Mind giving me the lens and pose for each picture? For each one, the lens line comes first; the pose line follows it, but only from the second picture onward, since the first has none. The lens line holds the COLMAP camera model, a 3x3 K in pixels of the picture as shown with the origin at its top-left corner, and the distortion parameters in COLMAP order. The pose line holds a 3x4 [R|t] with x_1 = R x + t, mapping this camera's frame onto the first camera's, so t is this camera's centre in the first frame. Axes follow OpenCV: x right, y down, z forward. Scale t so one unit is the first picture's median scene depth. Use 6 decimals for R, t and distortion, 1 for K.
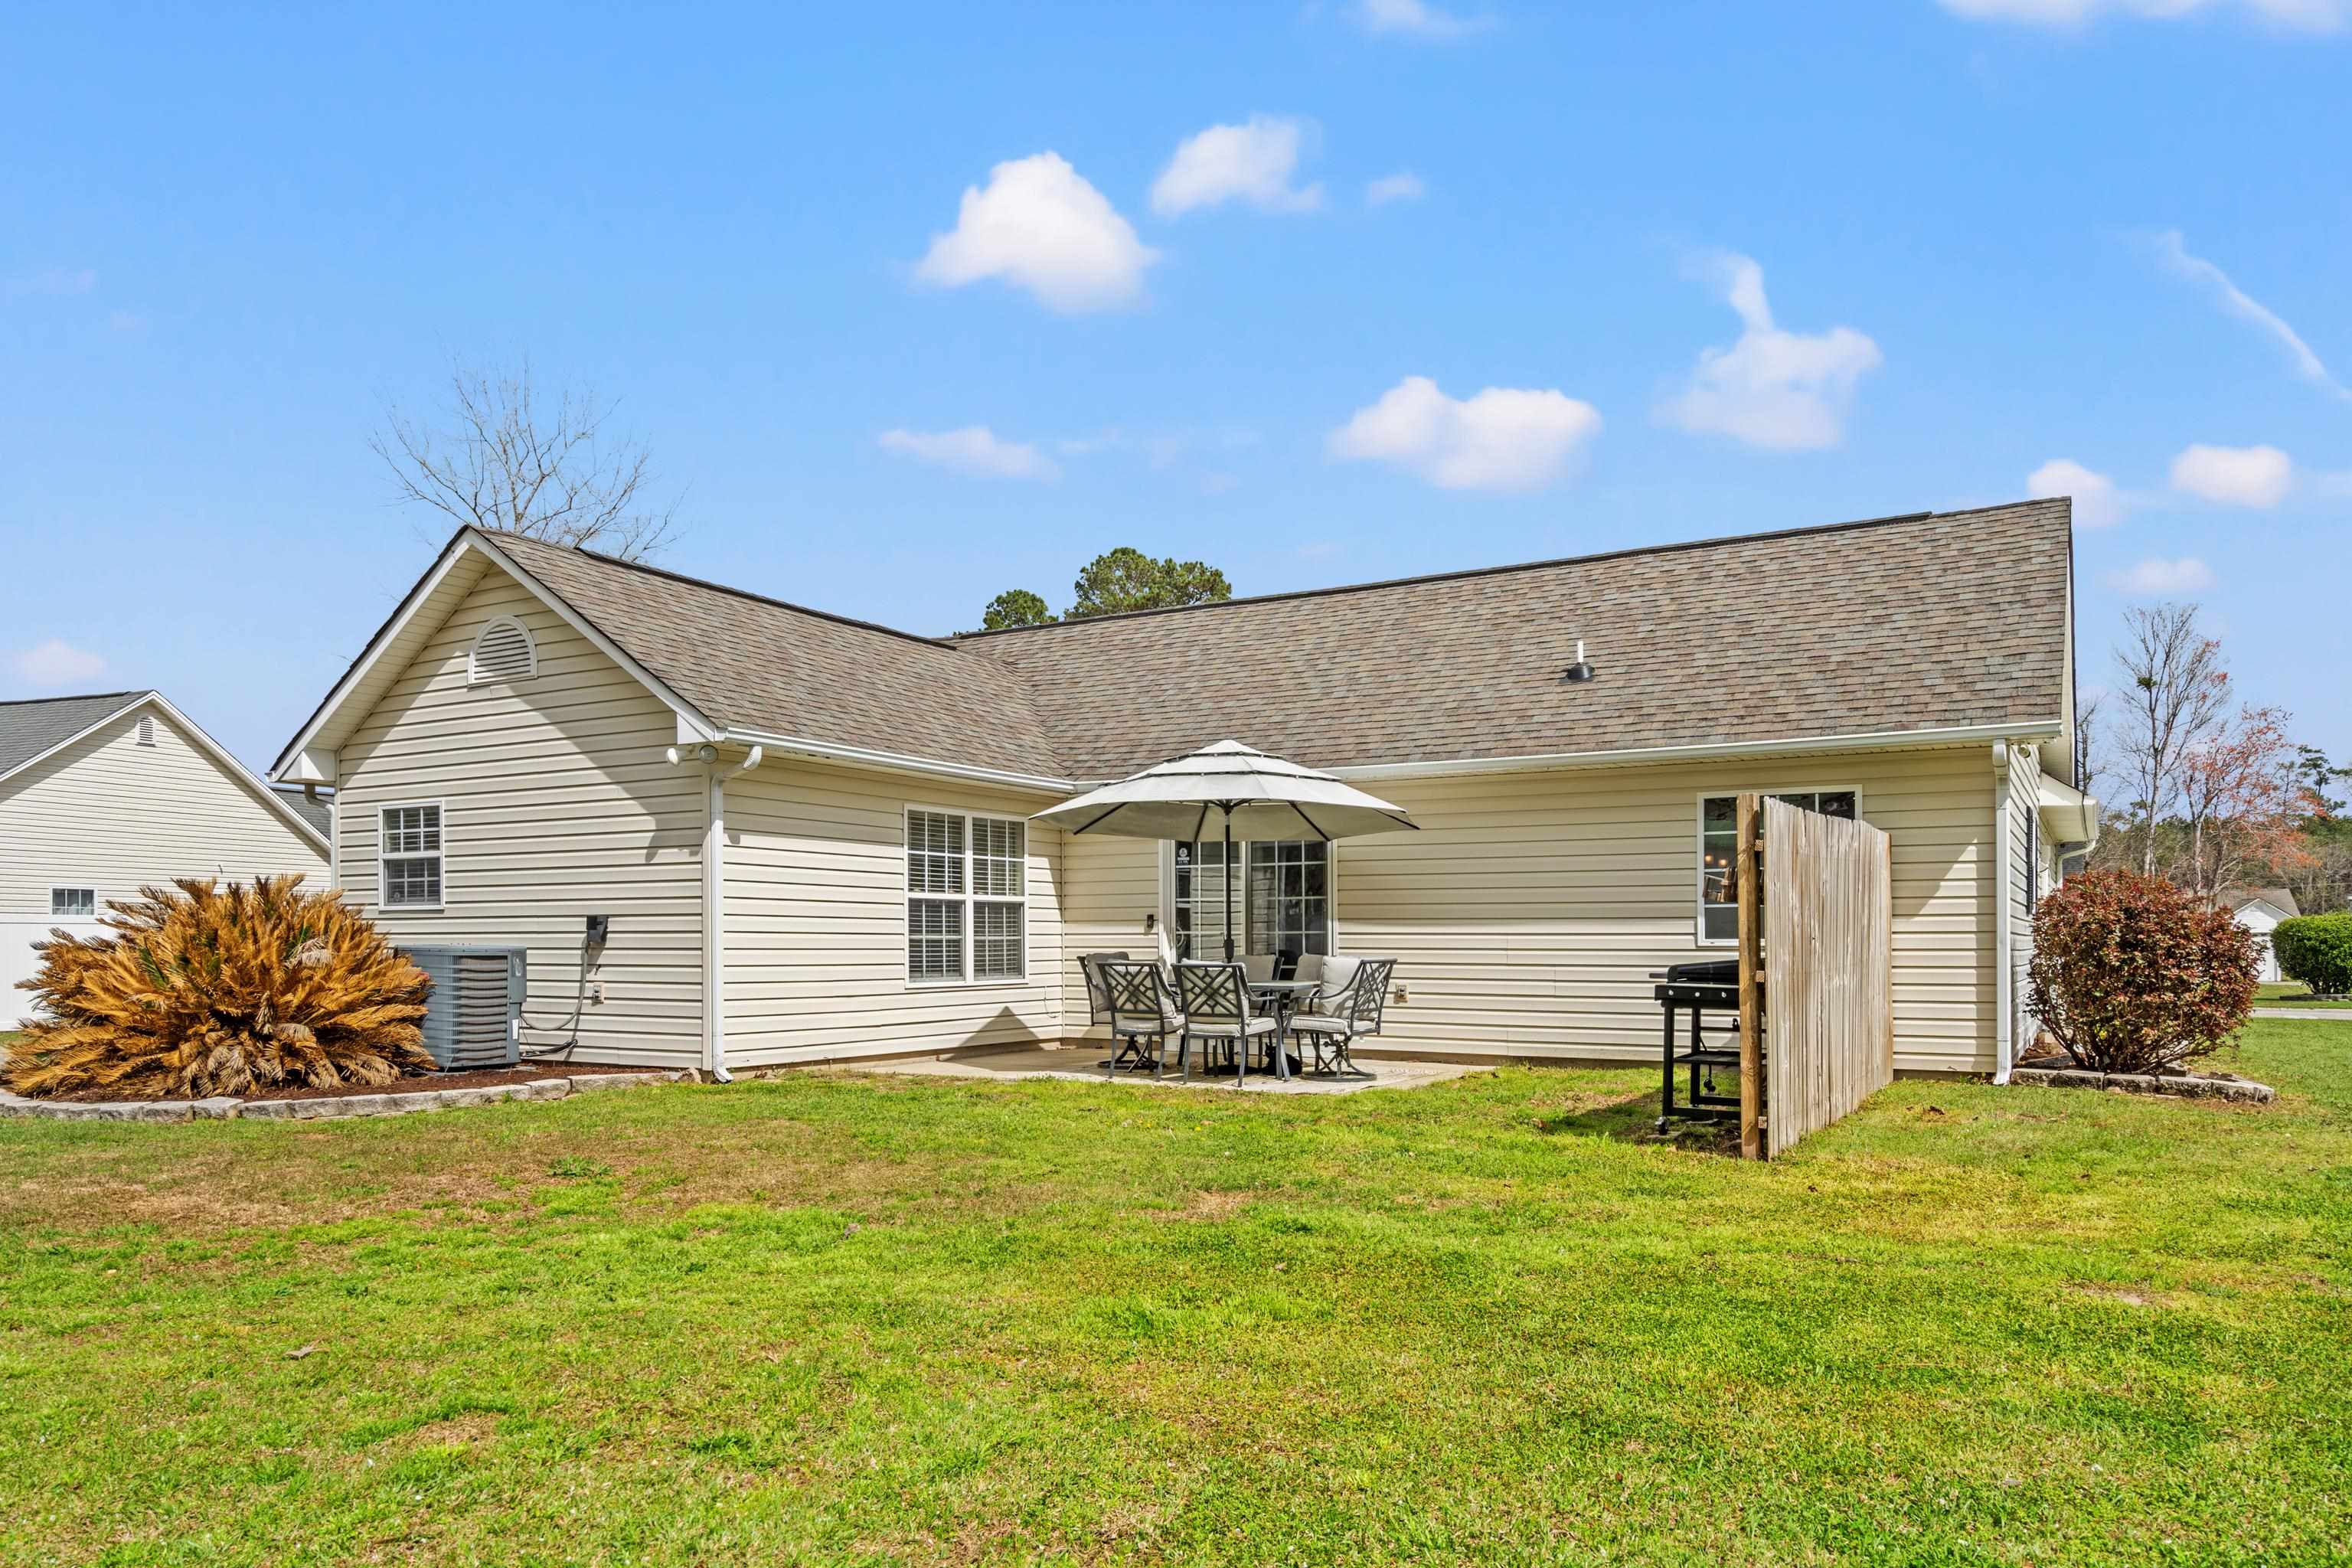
lens RADIAL K [[1568.8, 0, 1176.0], [0, 1568.8, 784.0], [0, 0, 1]] dist [-0.003046, -0.000186]
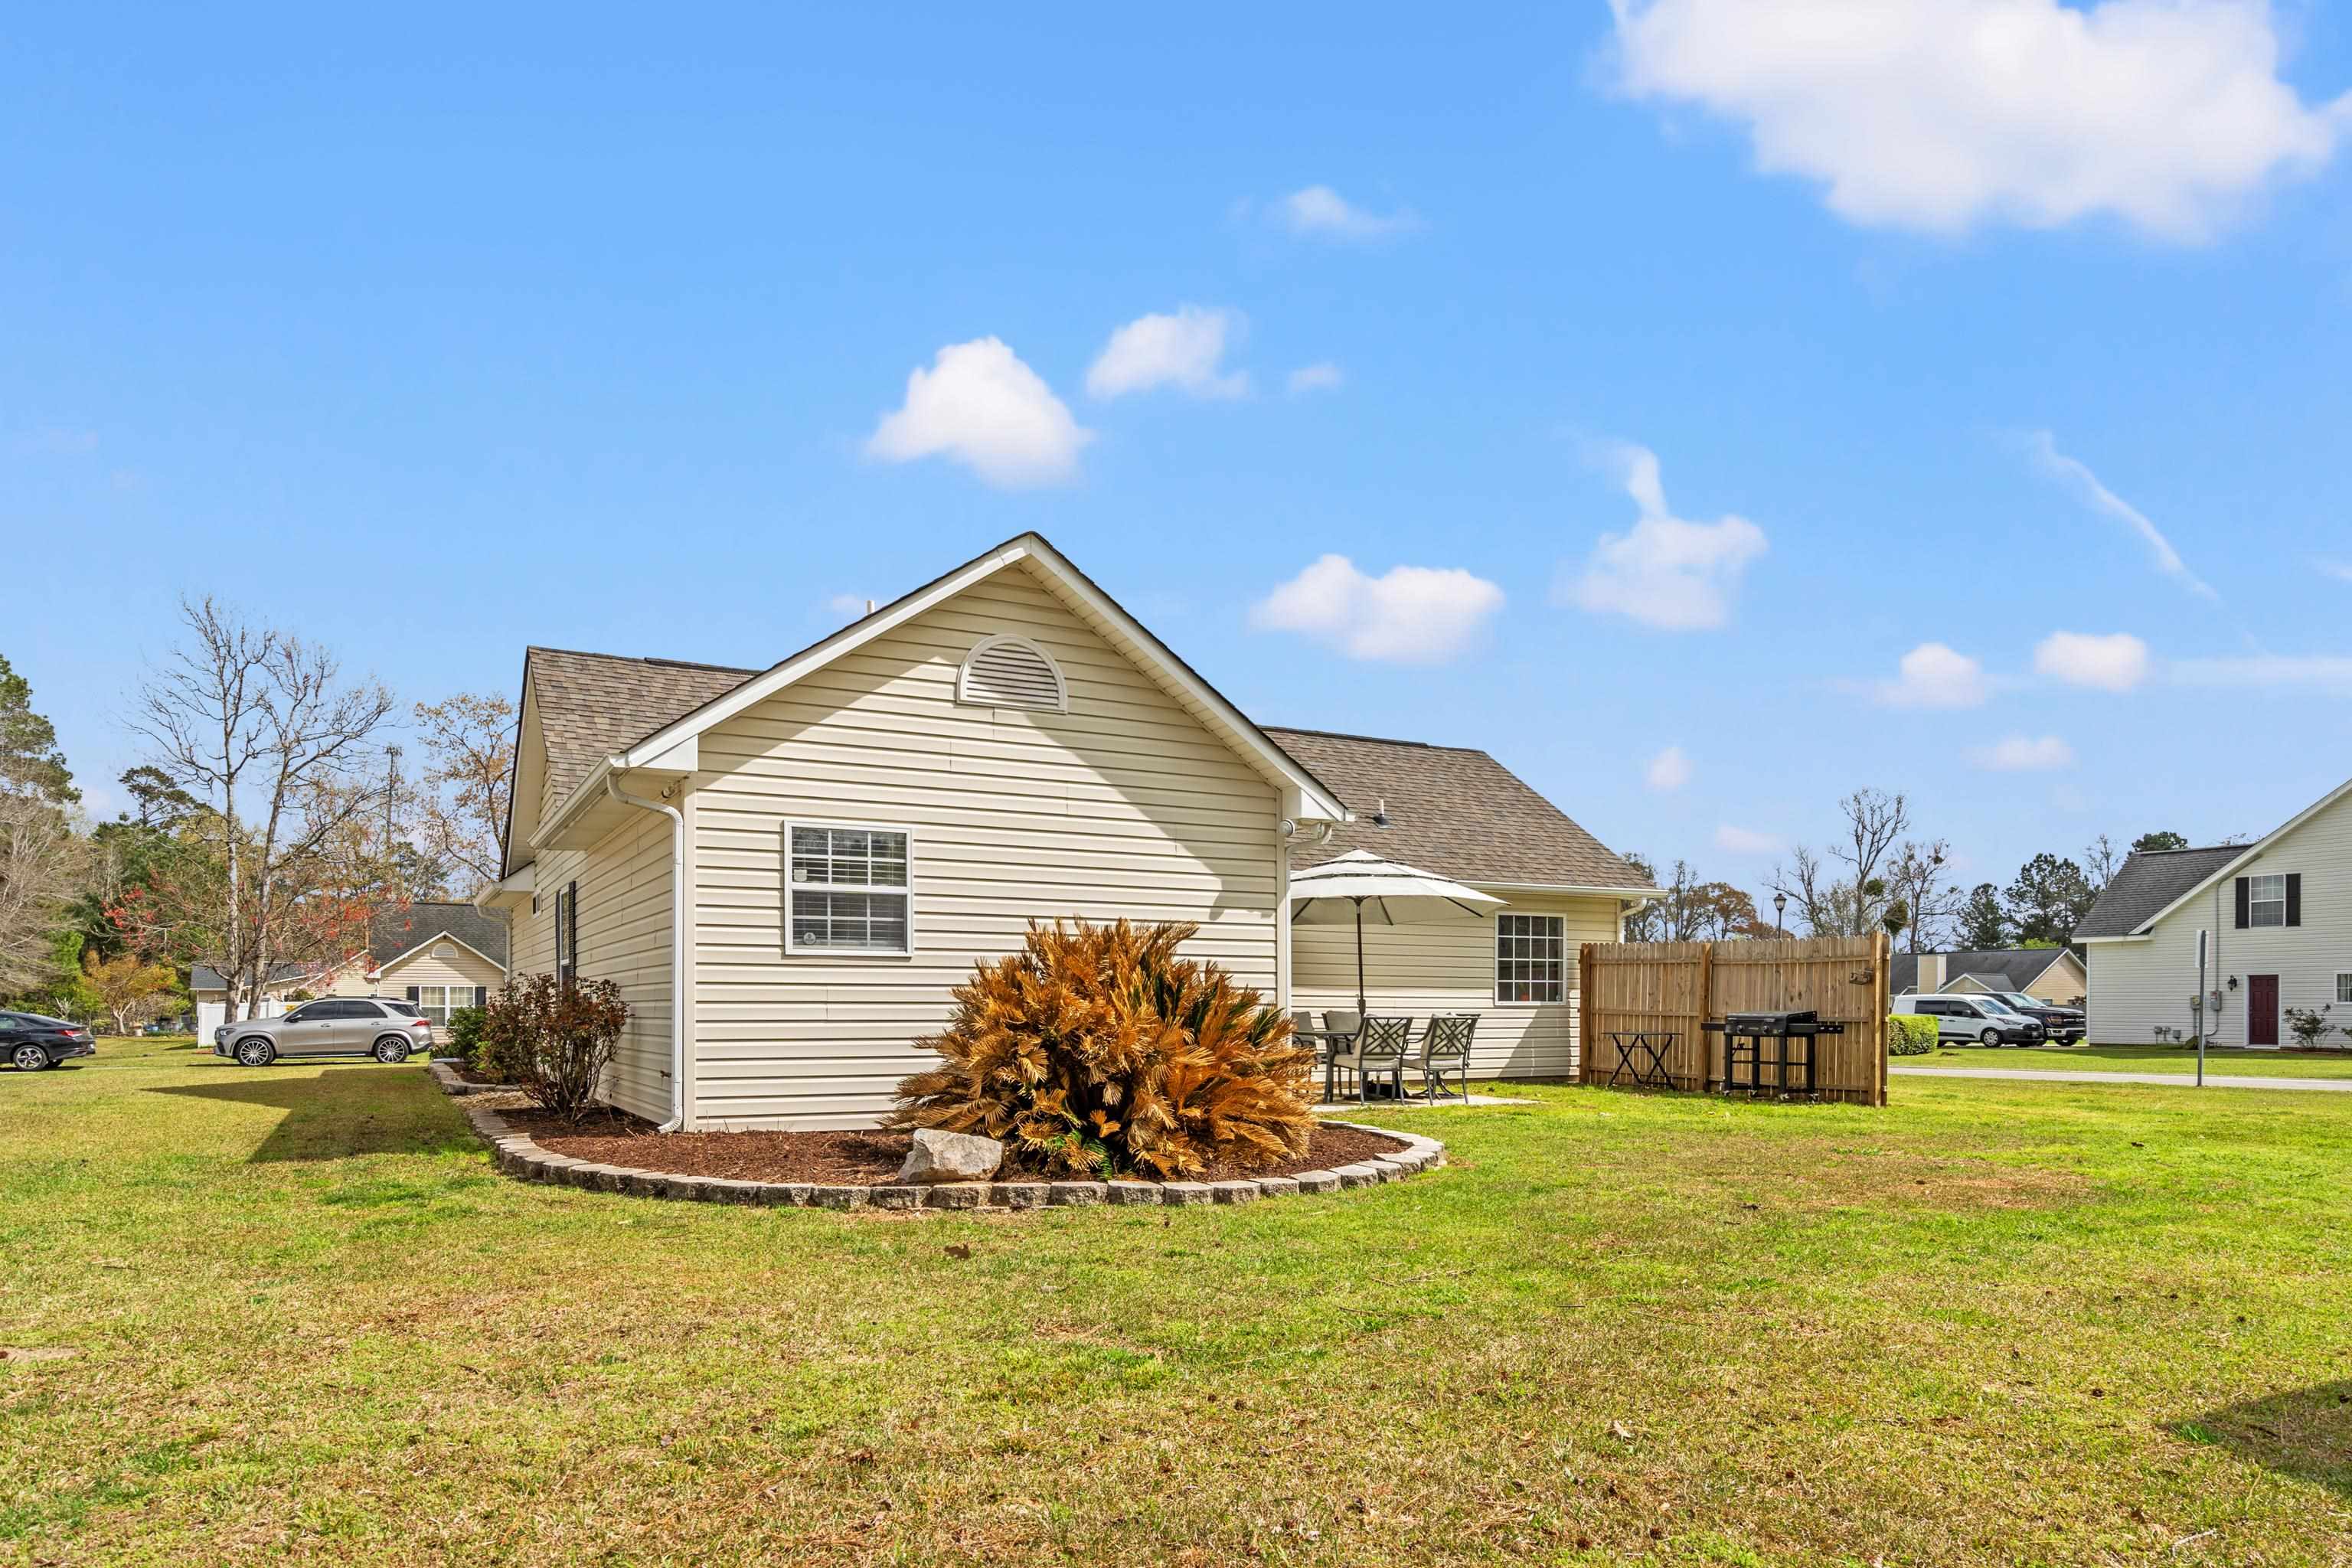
lens RADIAL K [[1462.0, 0, 1176.0], [0, 1462.0, 784.0], [0, 0, 1]] dist [0.001322, 0.000113]
pose [[0.506063, 0.132315, 0.852287, -1.073870], [-0.087967, 0.990928, -0.101606, 0.054831], [-0.857999, -0.023555, 0.513111, 0.477640]]
